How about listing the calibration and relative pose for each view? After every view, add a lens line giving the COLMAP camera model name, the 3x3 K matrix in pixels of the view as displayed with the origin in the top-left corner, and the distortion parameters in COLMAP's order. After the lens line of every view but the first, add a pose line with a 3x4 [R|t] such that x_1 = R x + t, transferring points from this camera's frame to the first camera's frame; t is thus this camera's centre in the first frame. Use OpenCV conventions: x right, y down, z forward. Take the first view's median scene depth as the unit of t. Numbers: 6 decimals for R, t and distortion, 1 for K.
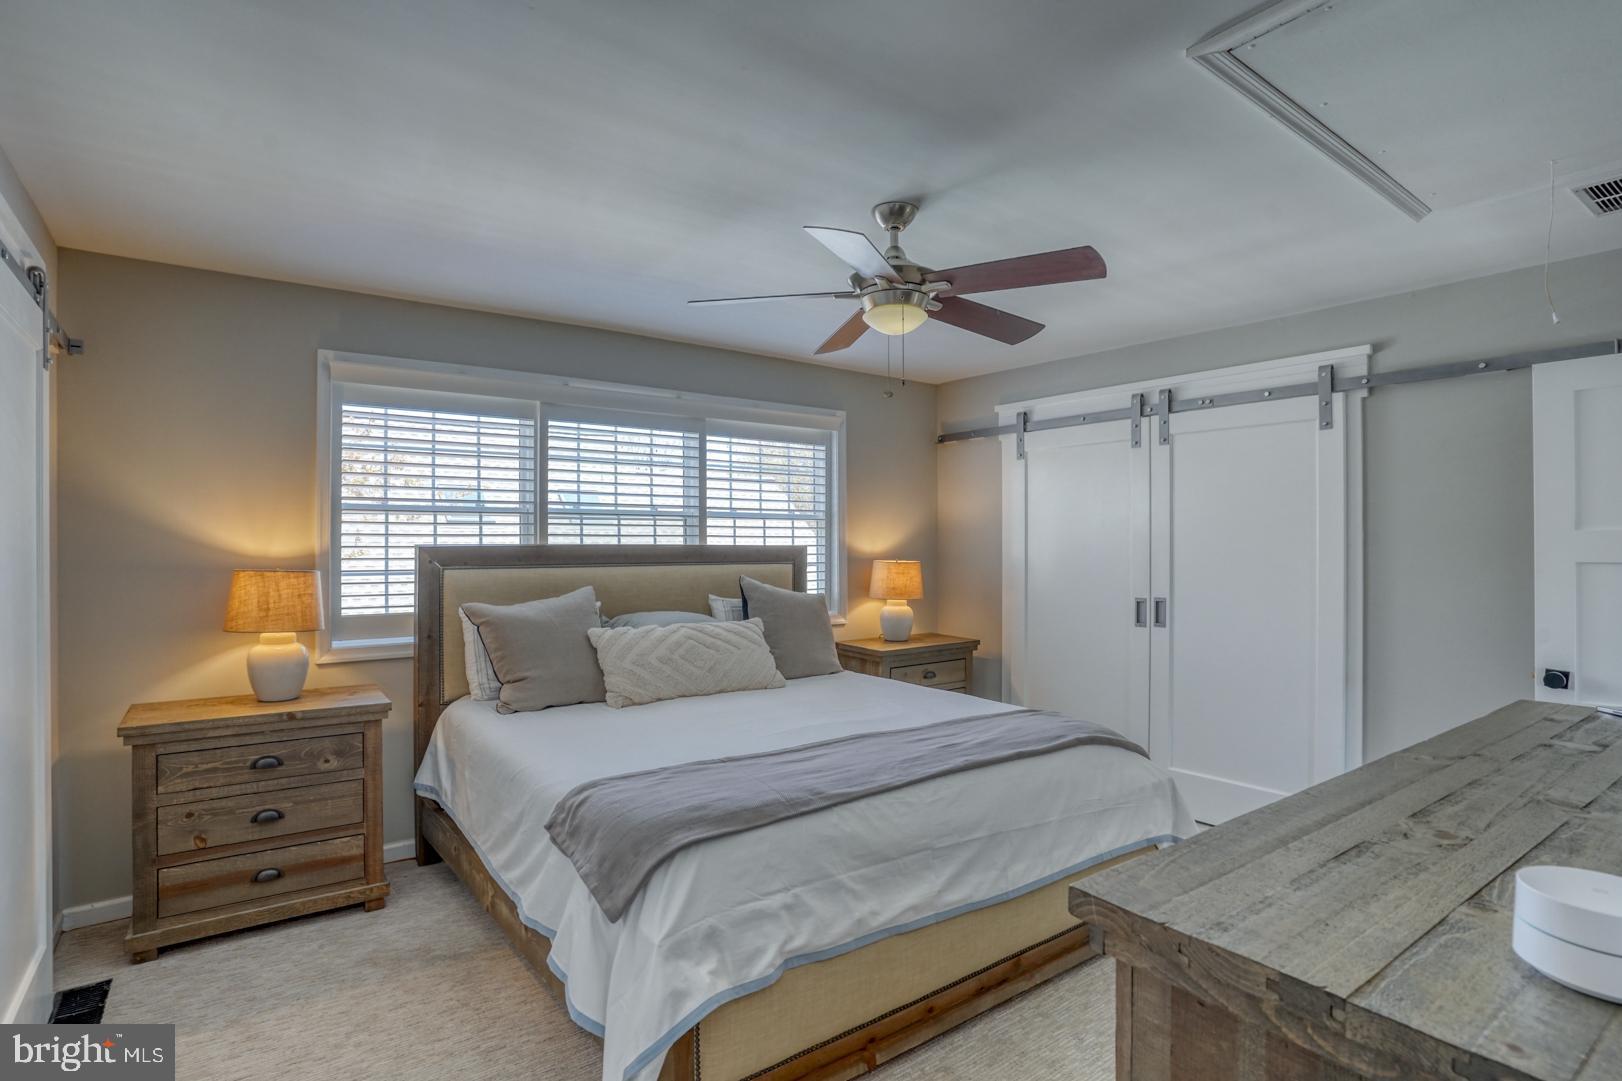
lens RADIAL K [[800.8, 0, 810.2], [0, 800.8, 533.3], [0, 0, 1]] dist [-0.066890, 0.027182]
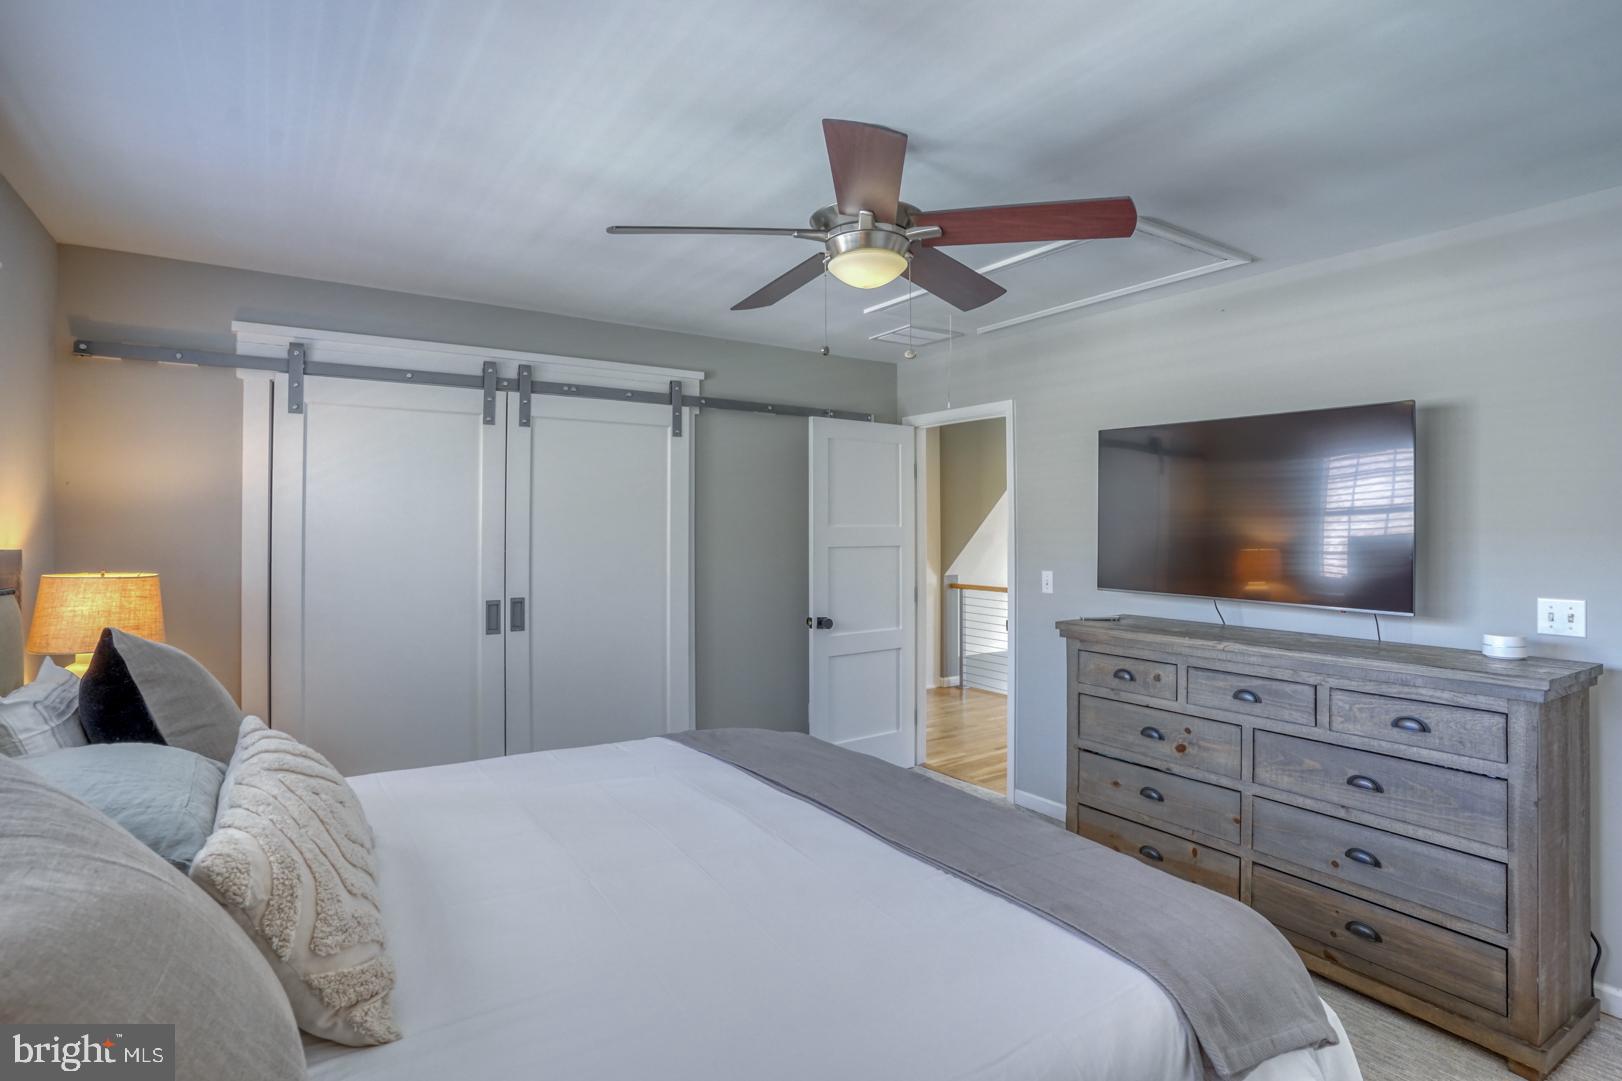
lens RADIAL K [[800.8, 0, 810.2], [0, 800.8, 533.3], [0, 0, 1]] dist [-0.066890, 0.027182]
pose [[0.078519, -0.004811, 0.996901, -0.239128], [-0.009247, 0.999942, 0.005554, 0.000689], [-0.996870, -0.009655, 0.078470, 0.339267]]
